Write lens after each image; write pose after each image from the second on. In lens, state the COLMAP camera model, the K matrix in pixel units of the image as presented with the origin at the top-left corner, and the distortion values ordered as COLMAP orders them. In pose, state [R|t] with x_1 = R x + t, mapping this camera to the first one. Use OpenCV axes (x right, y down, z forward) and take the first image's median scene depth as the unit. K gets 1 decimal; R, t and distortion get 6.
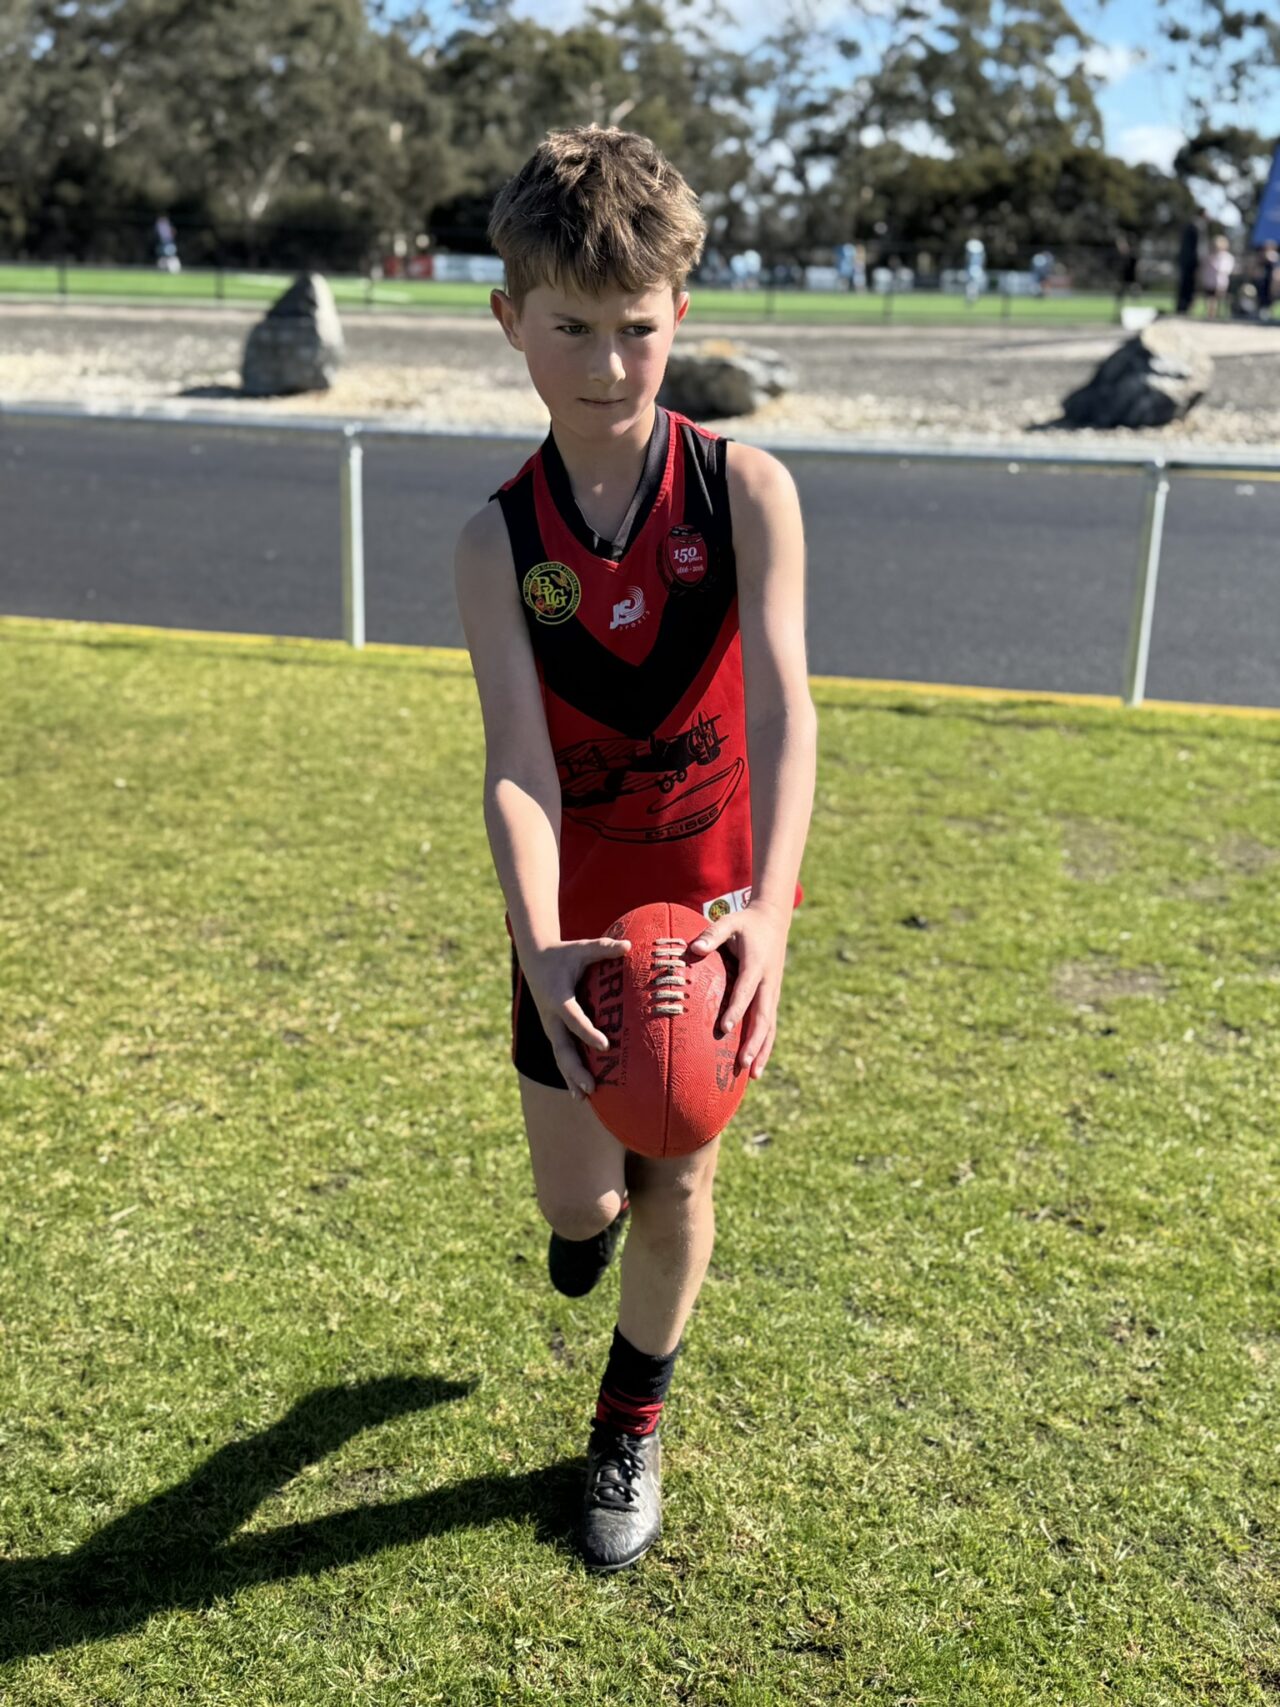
lens RADIAL K [[1997.3, 0, 658.0], [0, 1997.3, 865.6], [0, 0, 1]] dist [0.101469, 0.000000]
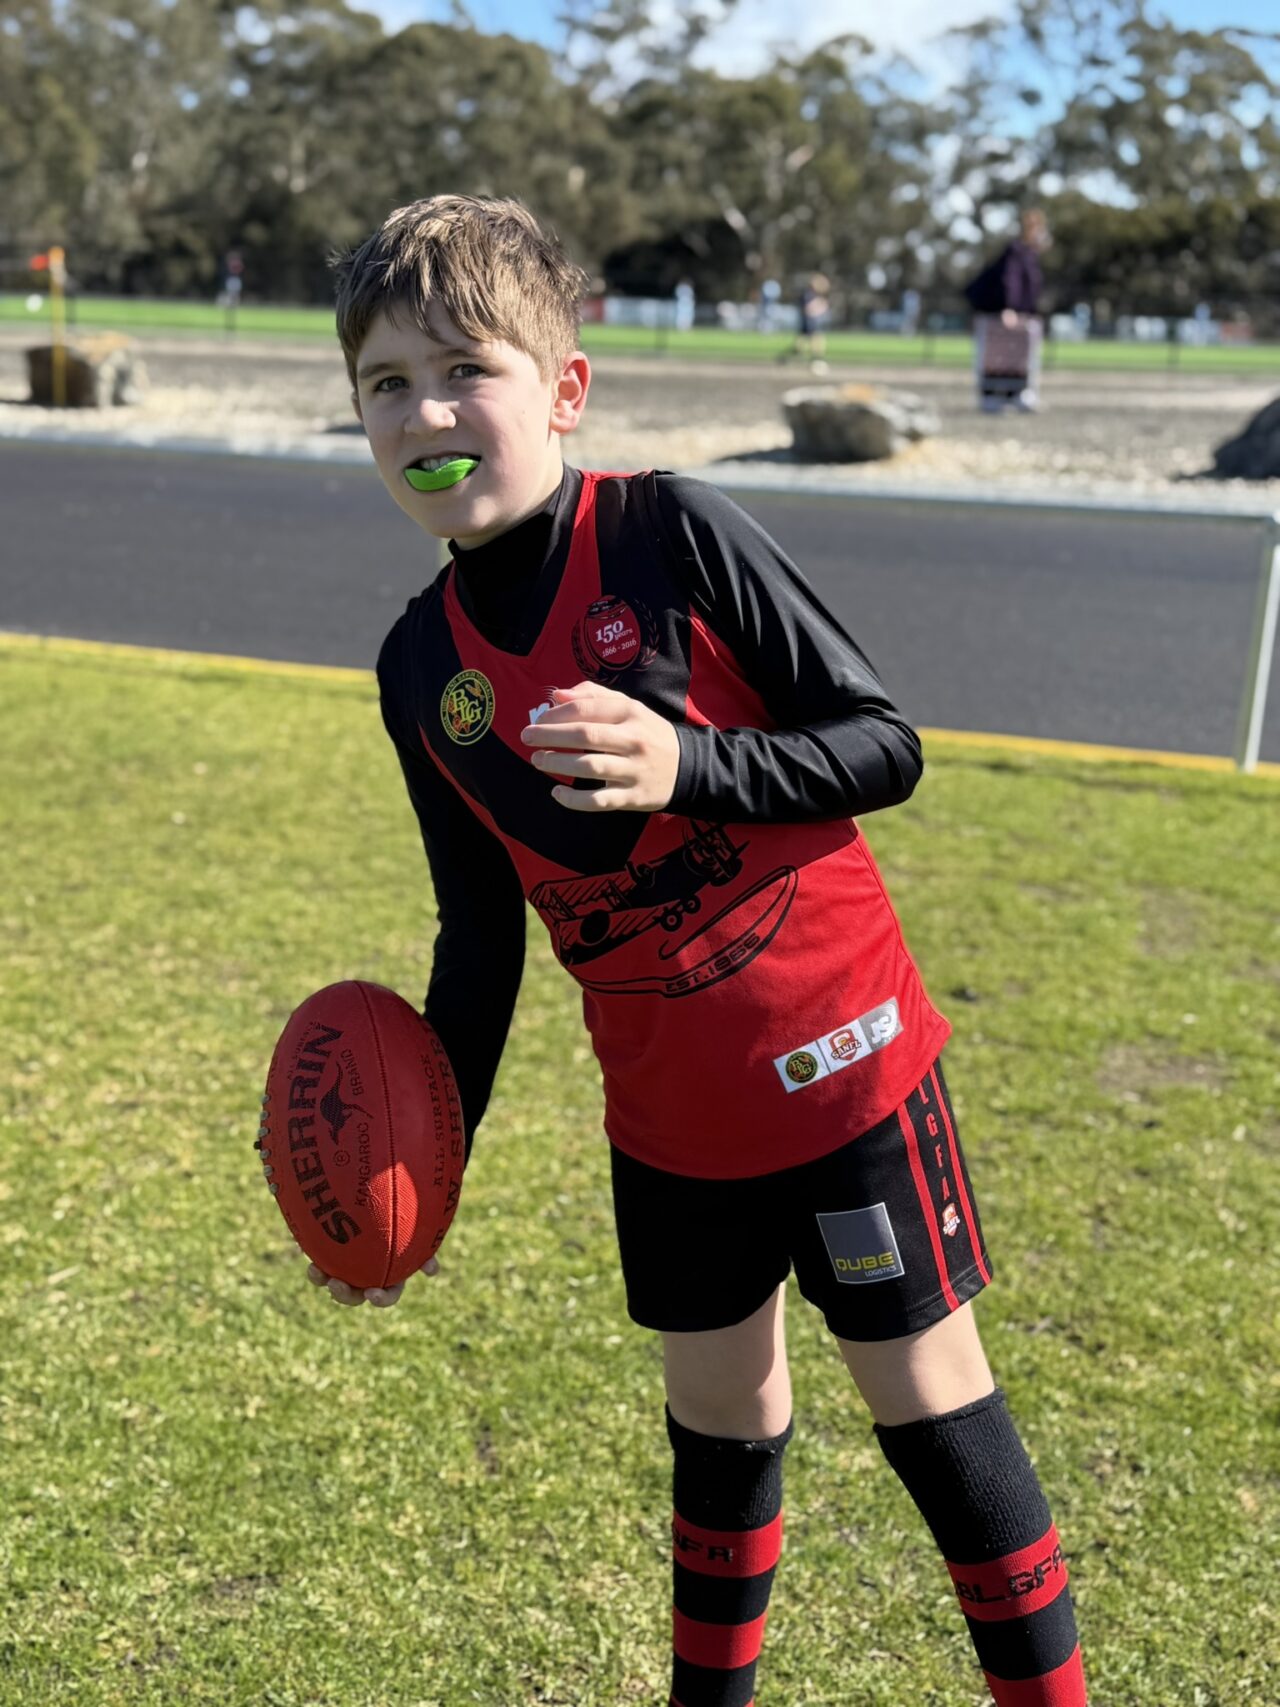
lens RADIAL K [[1997.3, 0, 650.3], [0, 1997.3, 855.6], [0, 0, 1]] dist [0.101469, 0.000000]
pose [[0.995889, 0.035652, -0.083269, 0.068195], [-0.037697, 0.999022, -0.023114, -0.011865], [0.082364, 0.026158, 0.996259, 0.048041]]
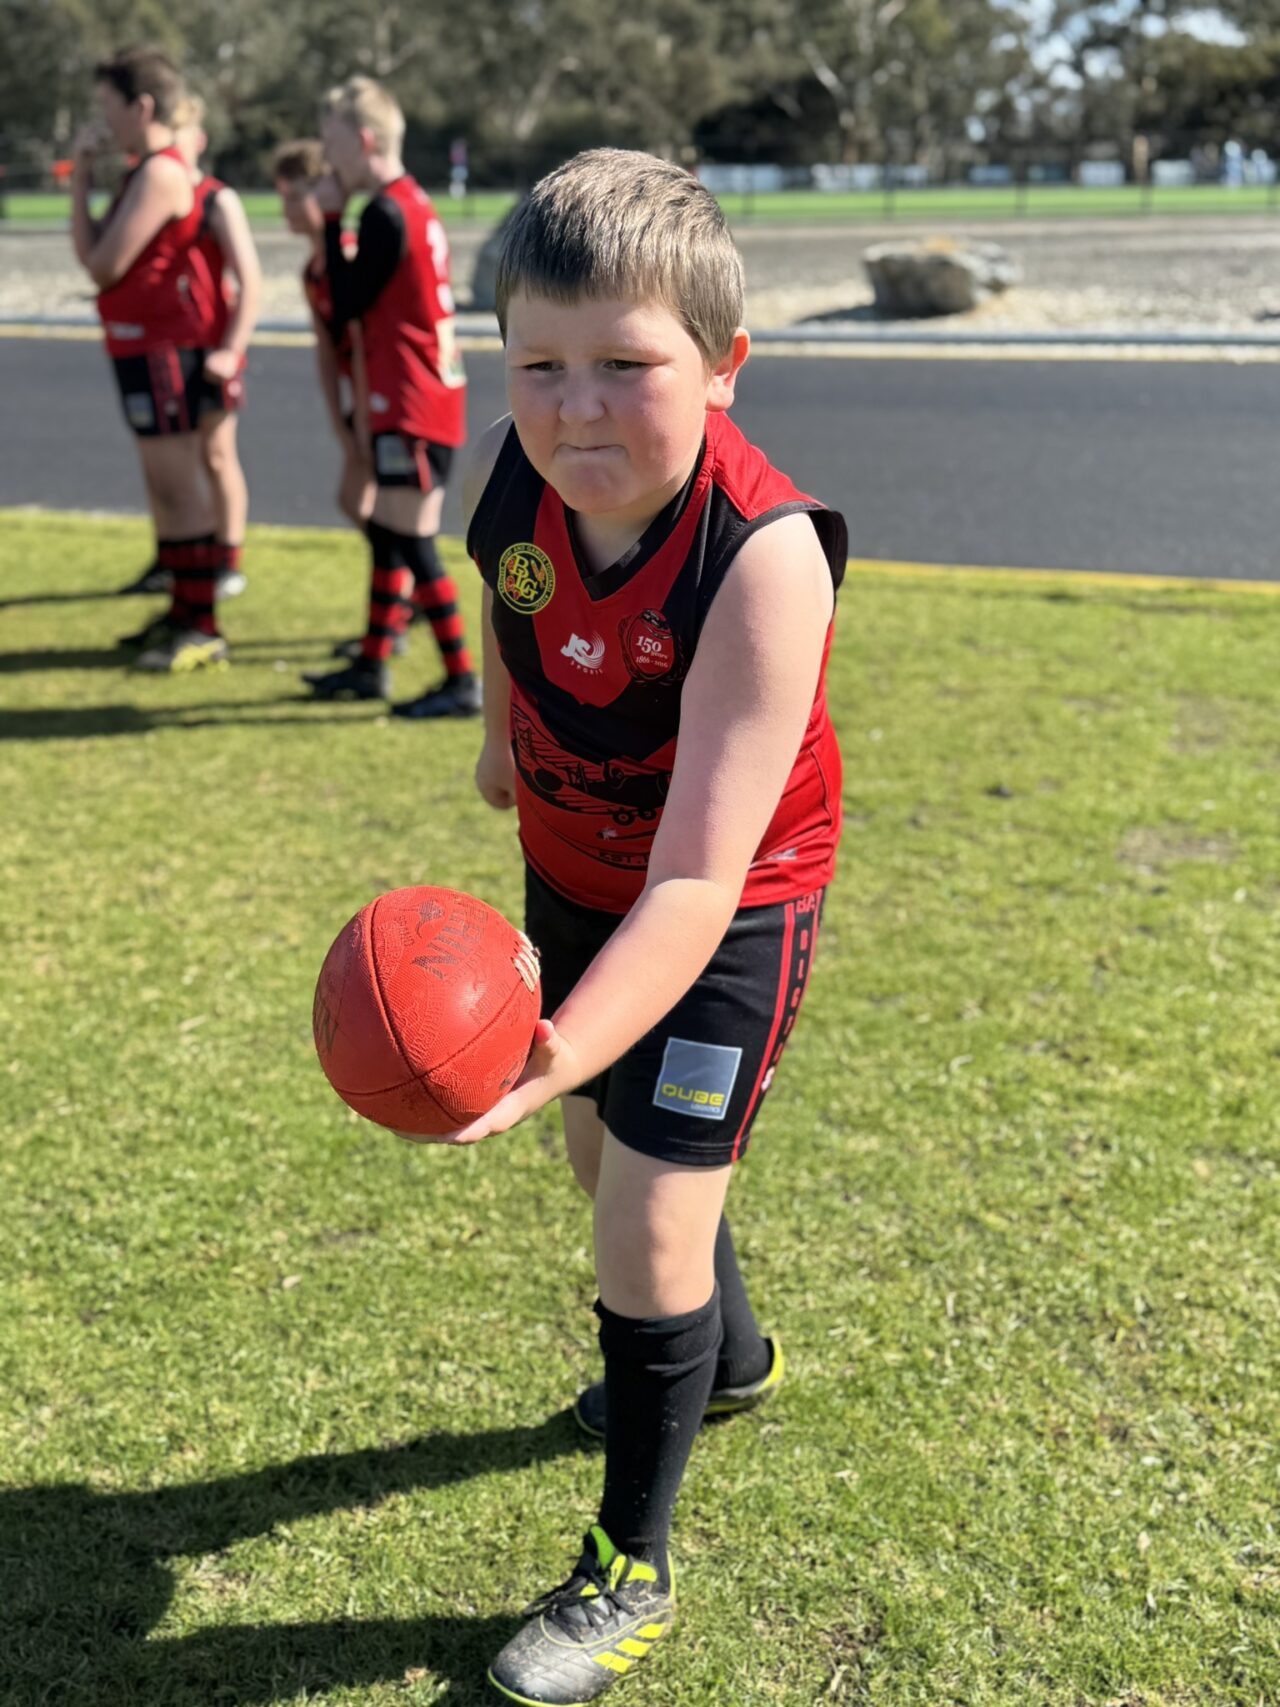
lens RADIAL K [[1997.3, 0, 648.1], [0, 1997.3, 860.4], [0, 0, 1]] dist [0.101469, 0.000000]
pose [[0.990113, 0.009899, -0.139919, 0.112765], [-0.004693, 0.999286, 0.037492, 0.030877], [0.140190, -0.036465, 0.989453, -0.054097]]
